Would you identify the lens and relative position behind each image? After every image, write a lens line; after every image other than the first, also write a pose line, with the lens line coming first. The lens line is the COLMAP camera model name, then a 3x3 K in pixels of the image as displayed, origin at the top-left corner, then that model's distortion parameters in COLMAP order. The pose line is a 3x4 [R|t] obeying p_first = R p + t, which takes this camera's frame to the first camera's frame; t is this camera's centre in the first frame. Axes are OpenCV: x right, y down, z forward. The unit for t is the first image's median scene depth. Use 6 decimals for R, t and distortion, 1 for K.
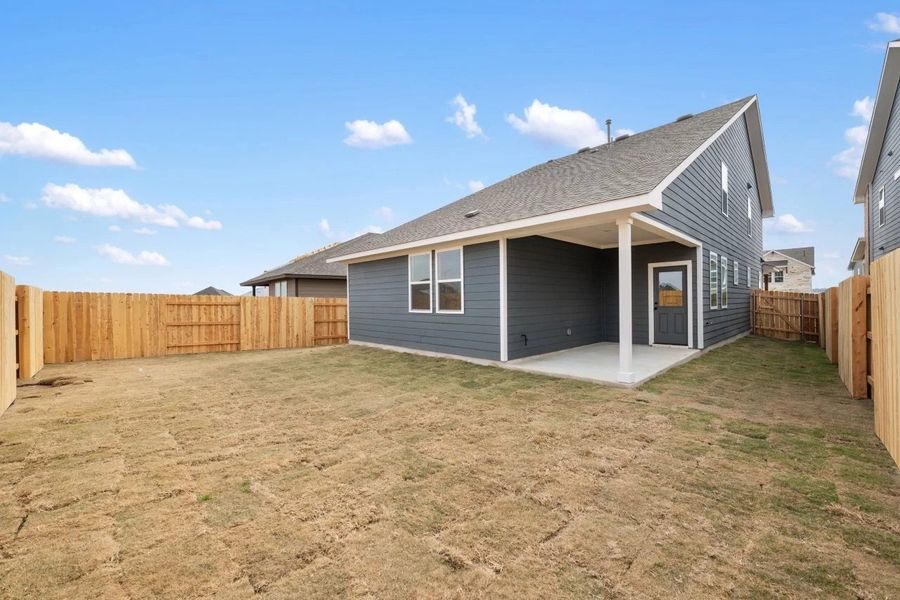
lens RADIAL K [[360.4, 0, 444.5], [0, 360.4, 299.5], [0, 0, 1]] dist [0.003116, 0.000450]
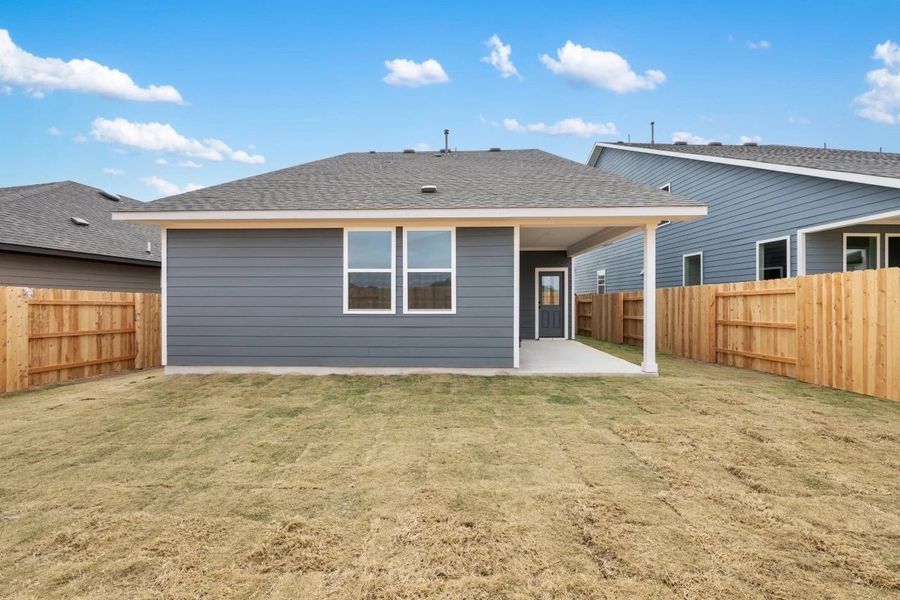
lens RADIAL K [[360.4, 0, 447.7], [0, 360.4, 298.5], [0, 0, 1]] dist [0.003116, 0.000450]
pose [[0.714350, 0.015272, 0.699622, -0.446586], [-0.009420, 0.999881, -0.012208, 0.014053], [-0.699725, 0.002131, 0.714409, 0.397301]]
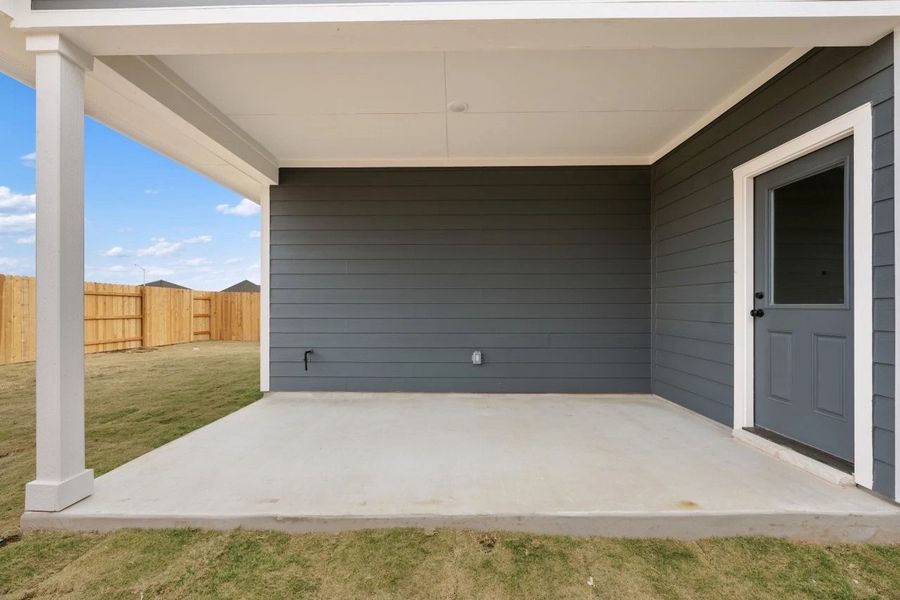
lens RADIAL K [[360.4, 0, 448.3], [0, 360.4, 305.7], [0, 0, 1]] dist [0.003116, 0.000450]
pose [[0.707079, 0.009765, -0.707067, 0.637551], [-0.004472, 0.999946, 0.009337, 0.017670], [0.707121, -0.003440, 0.707084, 0.628574]]
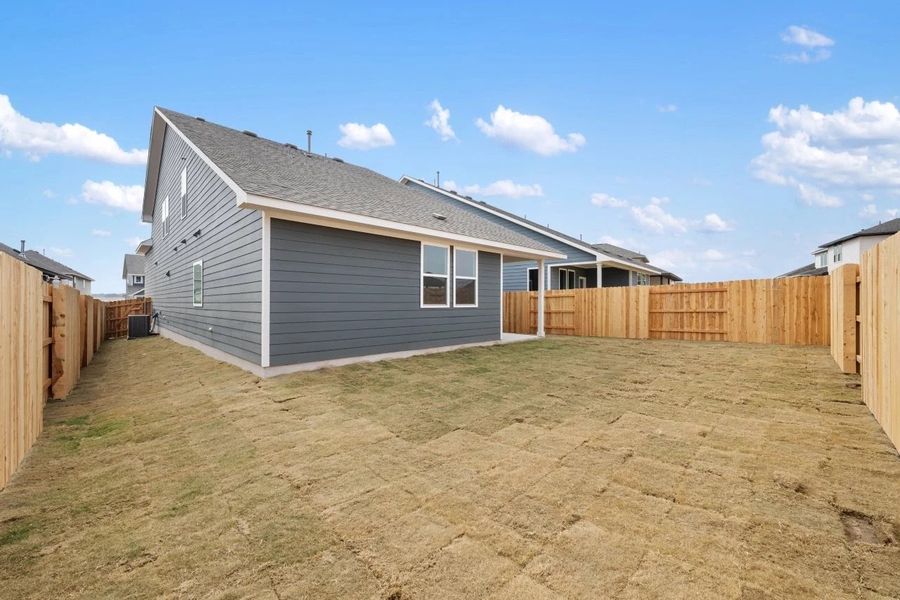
lens RADIAL K [[360.4, 0, 448.1], [0, 360.4, 301.6], [0, 0, 1]] dist [0.003116, 0.000450]
pose [[-0.017421, 0.010913, 0.999789, -1.005182], [-0.004985, 0.999927, -0.011001, 0.030952], [-0.999836, -0.005176, -0.017365, 0.984288]]
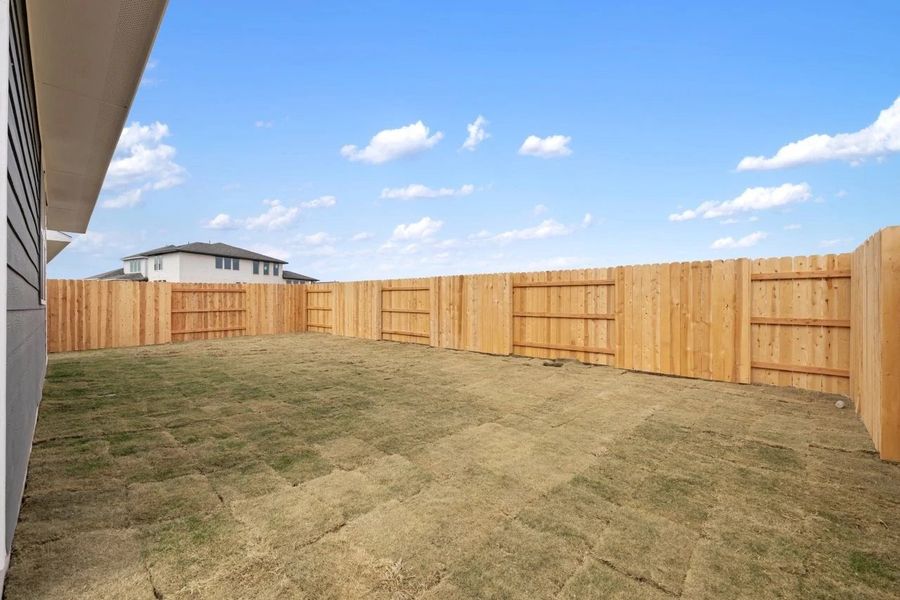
lens RADIAL K [[360.4, 0, 449.5], [0, 360.4, 305.2], [0, 0, 1]] dist [0.003116, 0.000450]
pose [[-0.998112, 0.011609, -0.060318, -0.523223], [0.011986, 0.999911, -0.005887, 0.045309], [0.060244, -0.006599, -0.998162, 1.450922]]
